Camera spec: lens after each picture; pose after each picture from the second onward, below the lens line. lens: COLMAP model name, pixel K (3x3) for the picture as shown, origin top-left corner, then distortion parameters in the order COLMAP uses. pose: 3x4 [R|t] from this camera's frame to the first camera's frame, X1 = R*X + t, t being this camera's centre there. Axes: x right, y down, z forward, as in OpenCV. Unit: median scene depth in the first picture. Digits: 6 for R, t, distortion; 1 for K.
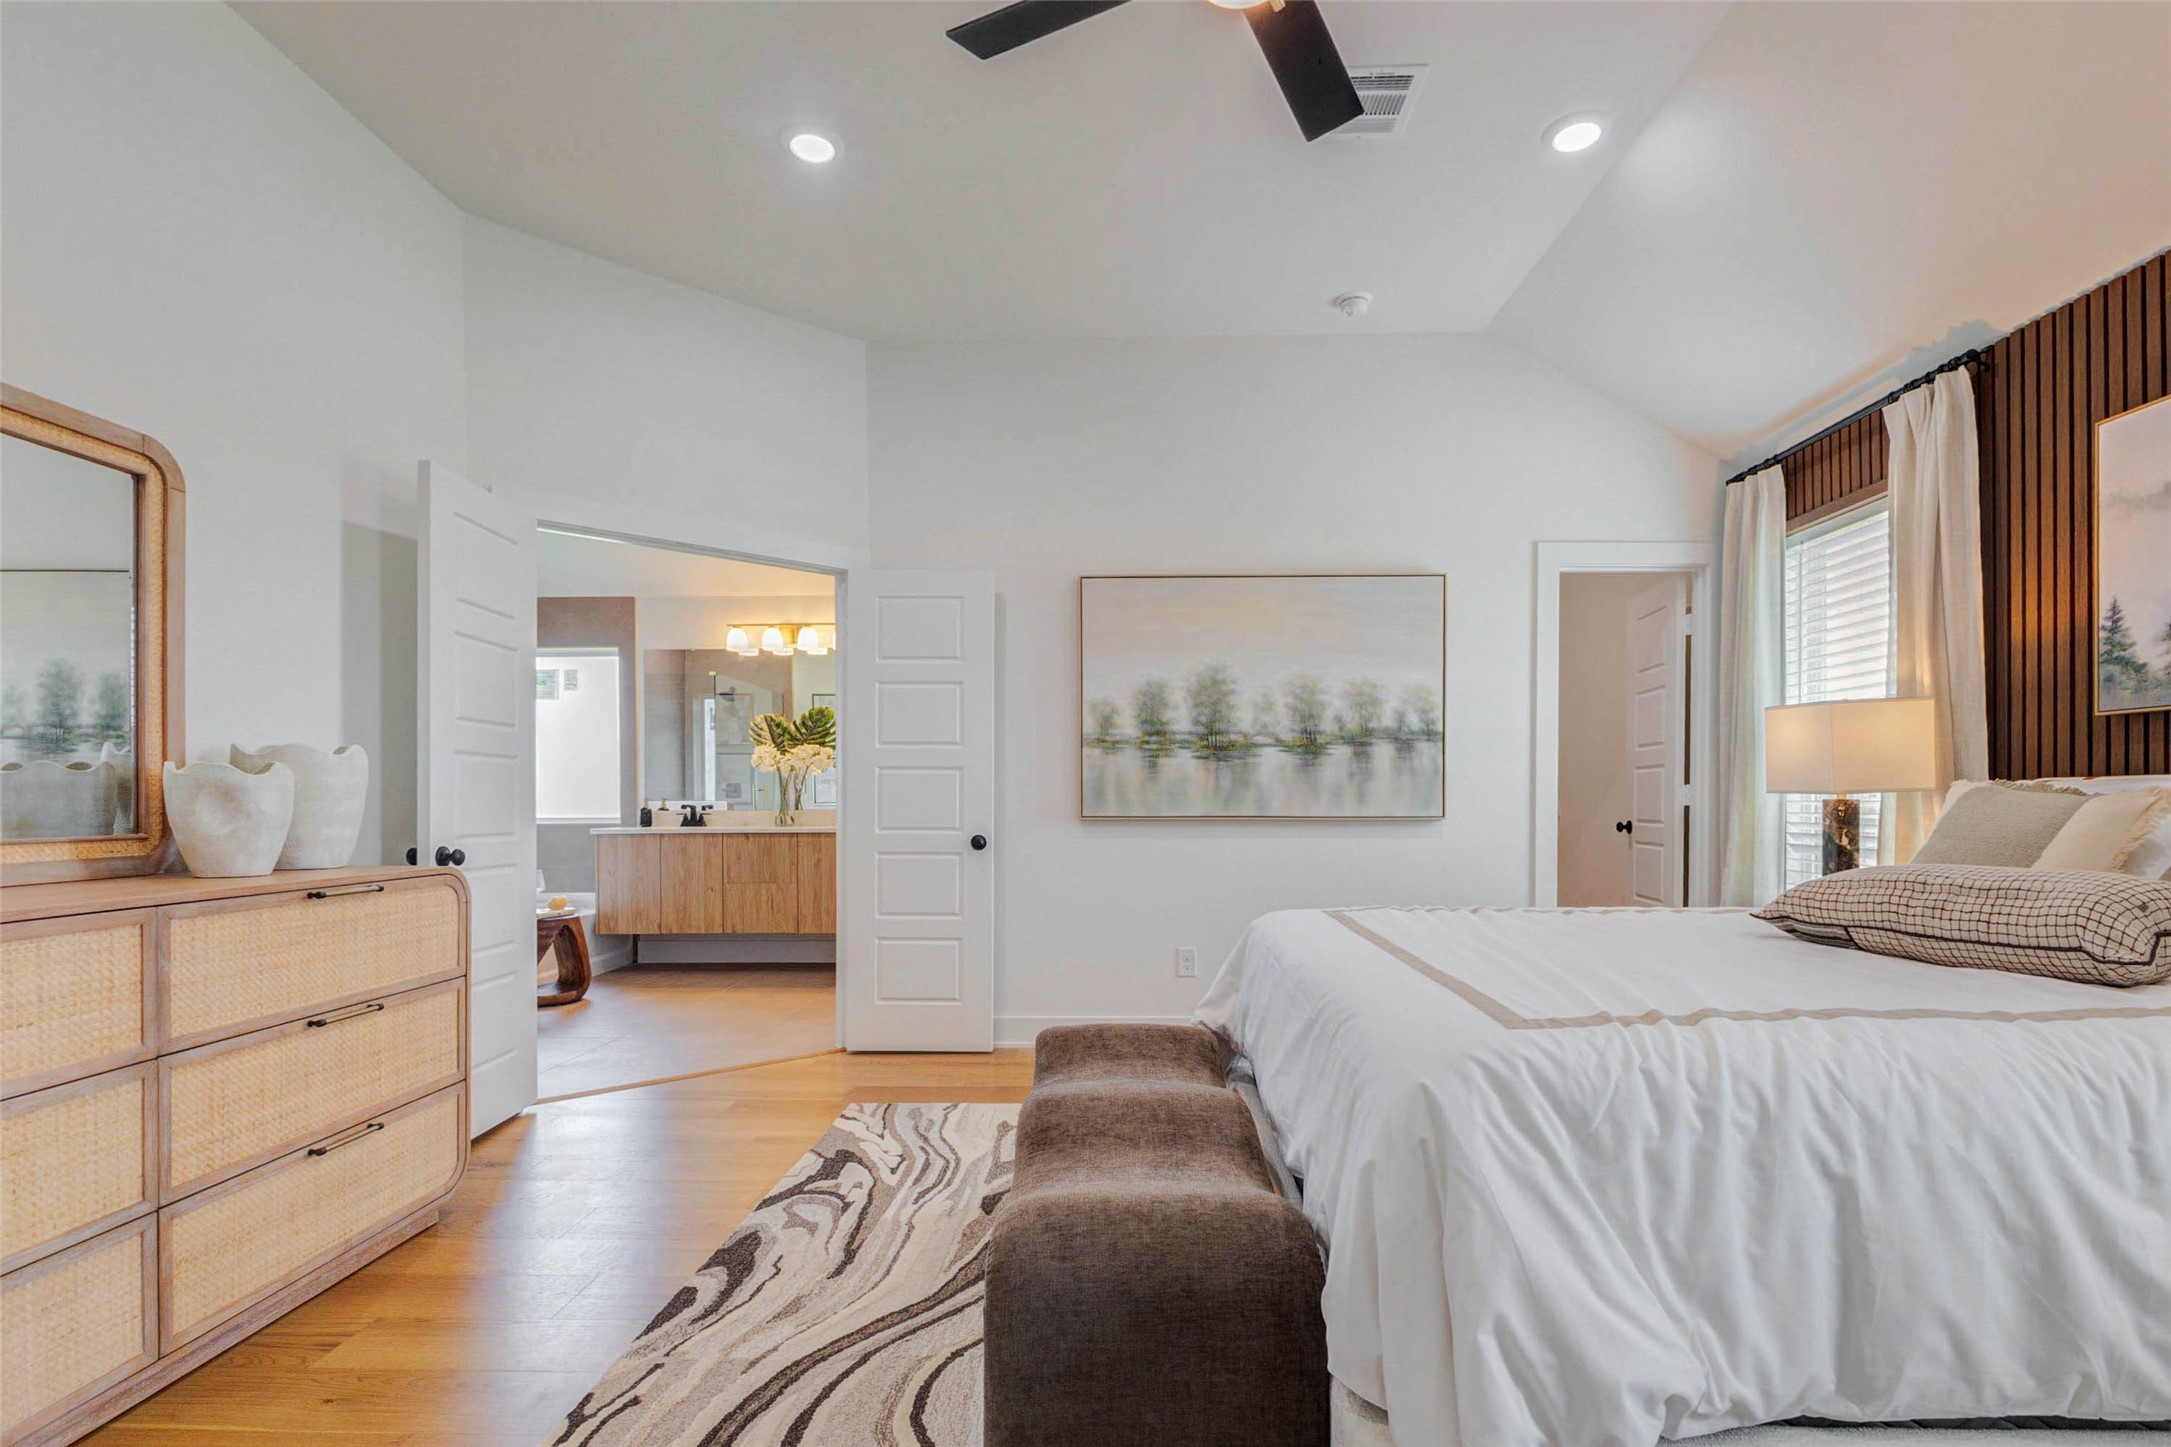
lens RADIAL K [[997.0, 0, 1114.5], [0, 997.0, 803.2], [0, 0, 1]] dist [-0.000477, 0.001868]
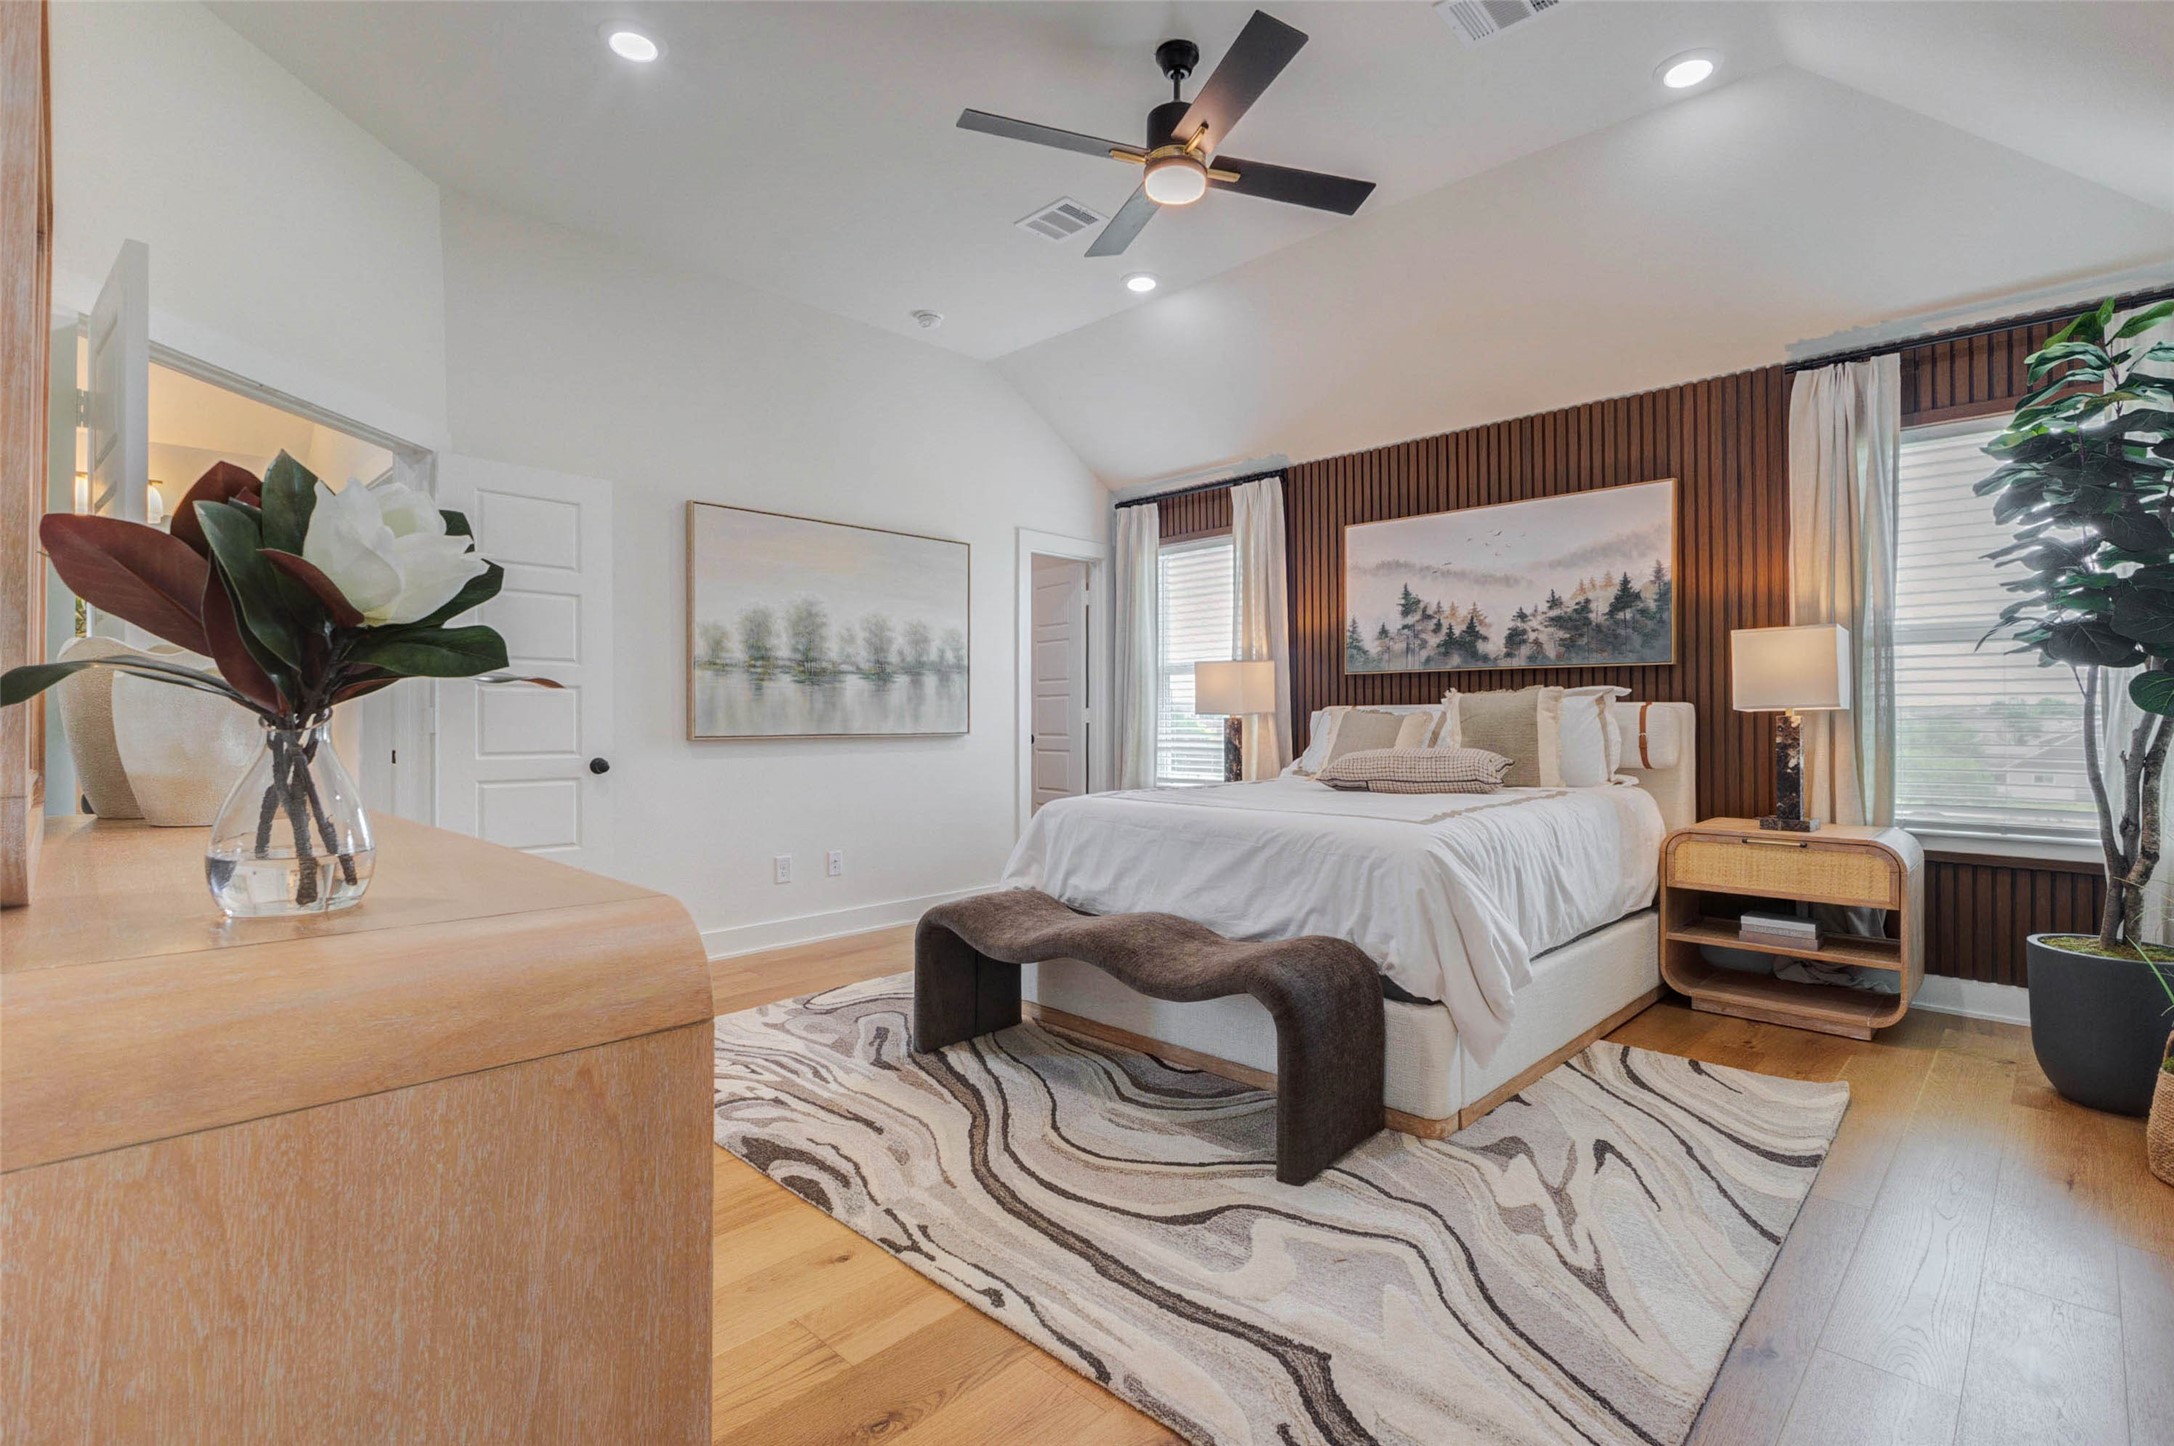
lens RADIAL K [[998.4, 0, 1069.1], [0, 998.4, 716.4], [0, 0, 1]] dist [-0.000477, 0.001868]
pose [[0.692921, -0.001730, 0.721012, -0.549641], [0.007521, 0.999960, -0.004829, -0.000029], [-0.720975, 0.008769, 0.692906, 0.020758]]
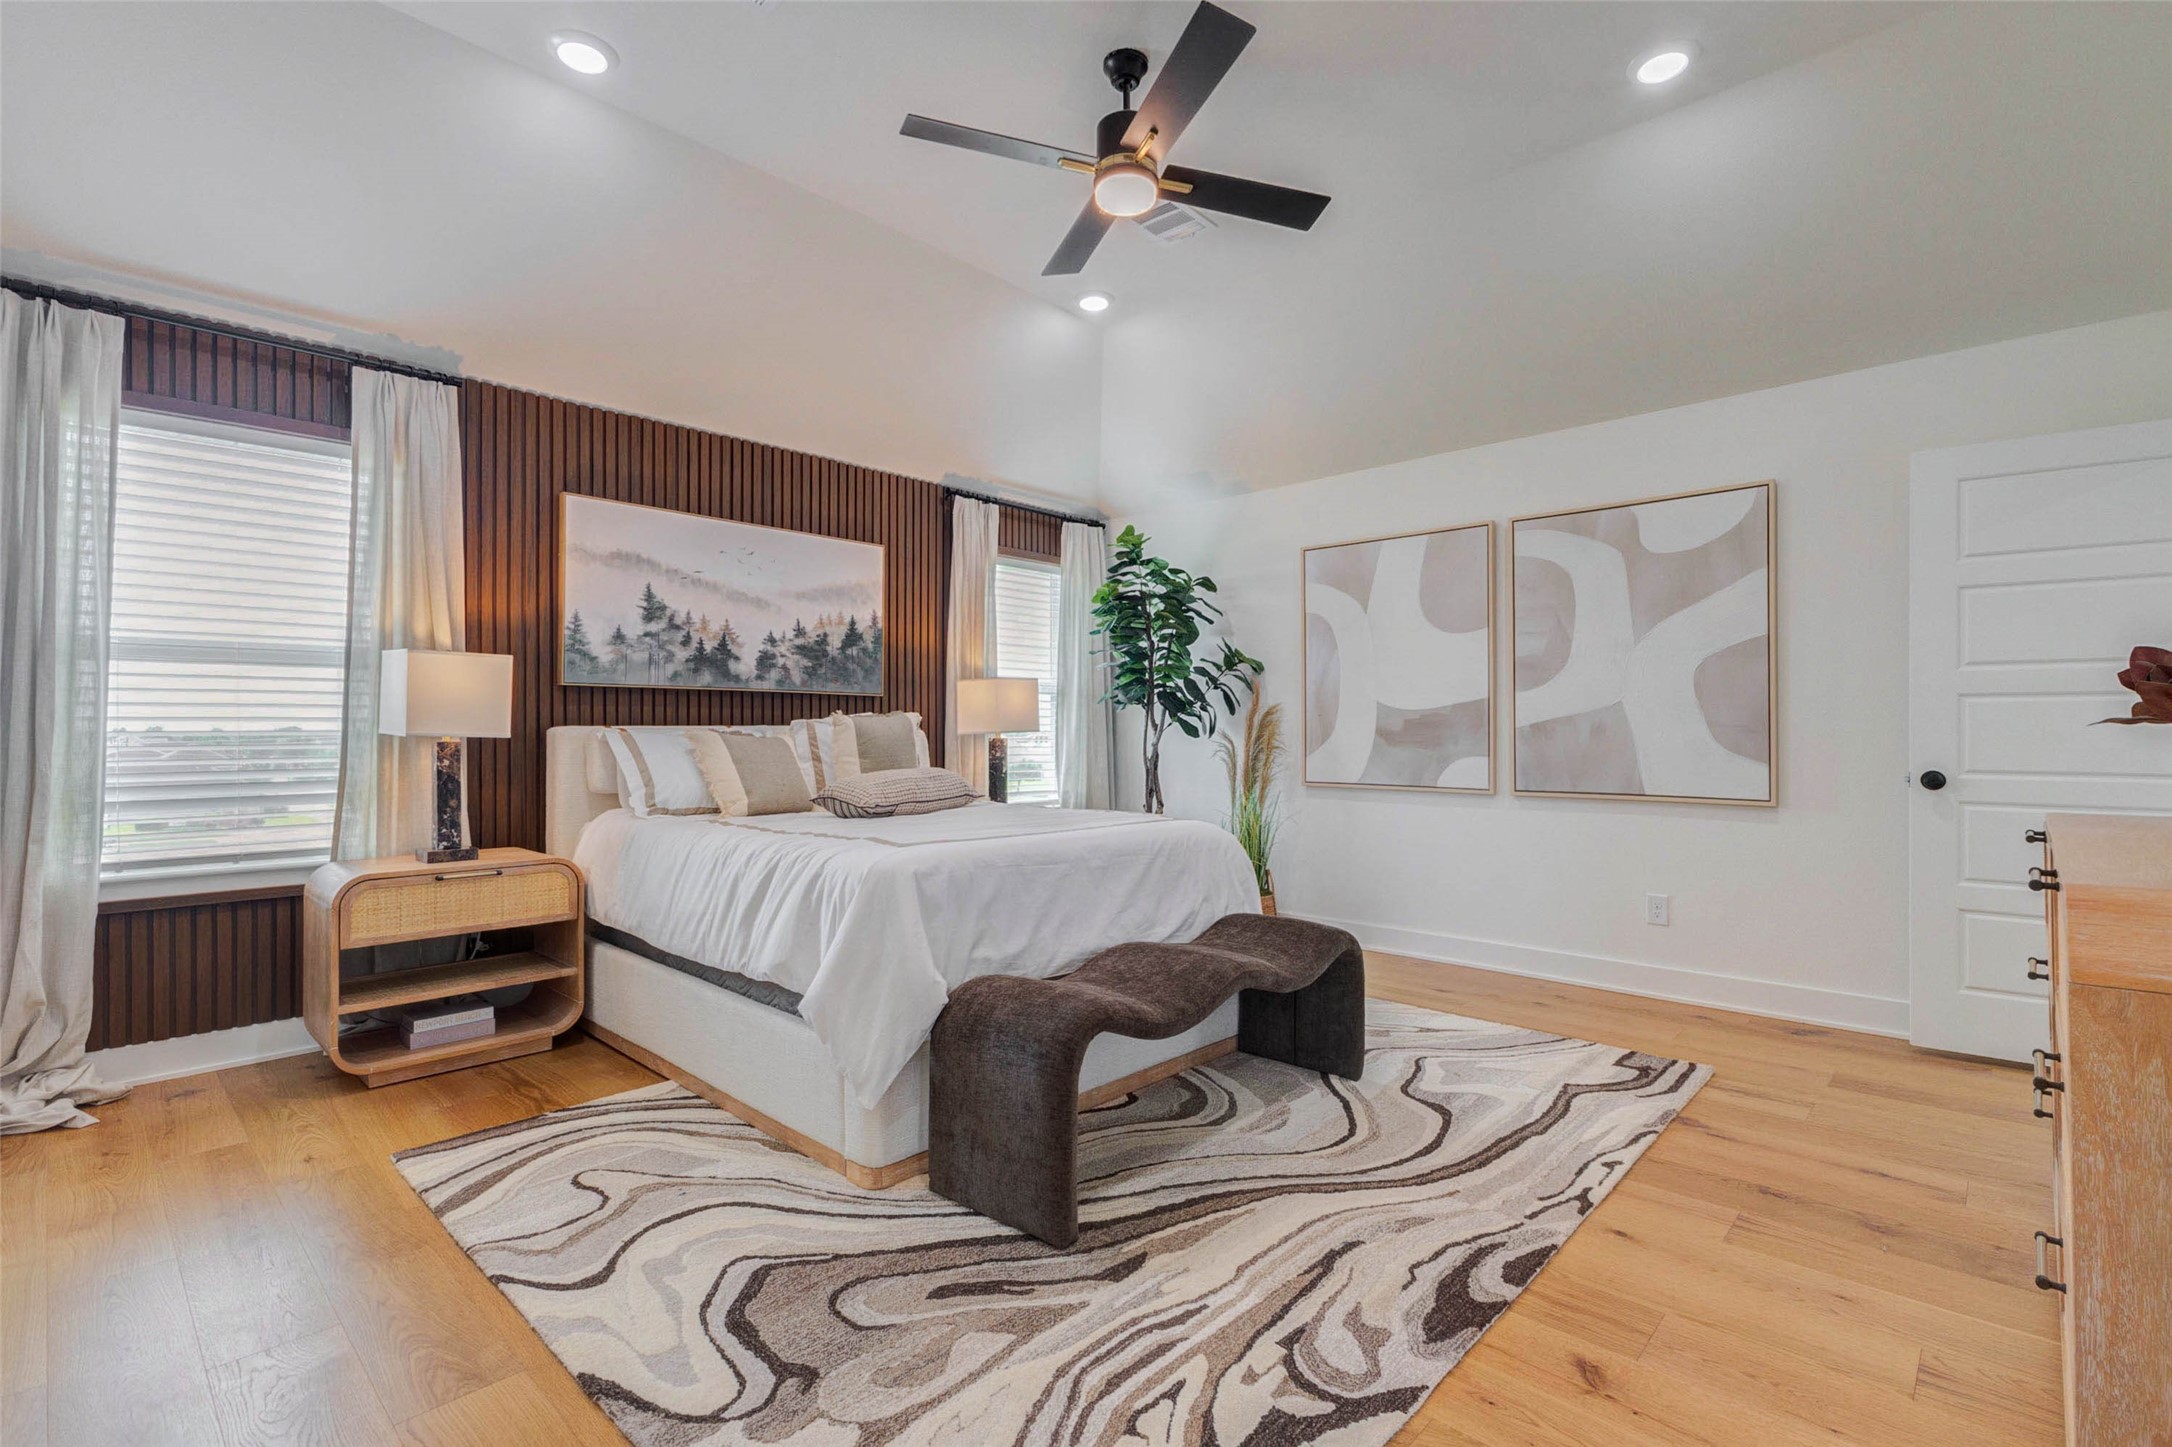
lens RADIAL K [[997.5, 0, 1100.4], [0, 997.5, 717.7], [0, 0, 1]] dist [-0.000477, 0.001868]
pose [[-0.741346, 0.017298, 0.670900, -0.423547], [0.010090, 0.999842, -0.014631, -0.005694], [-0.671047, -0.004077, -0.741403, 1.063110]]
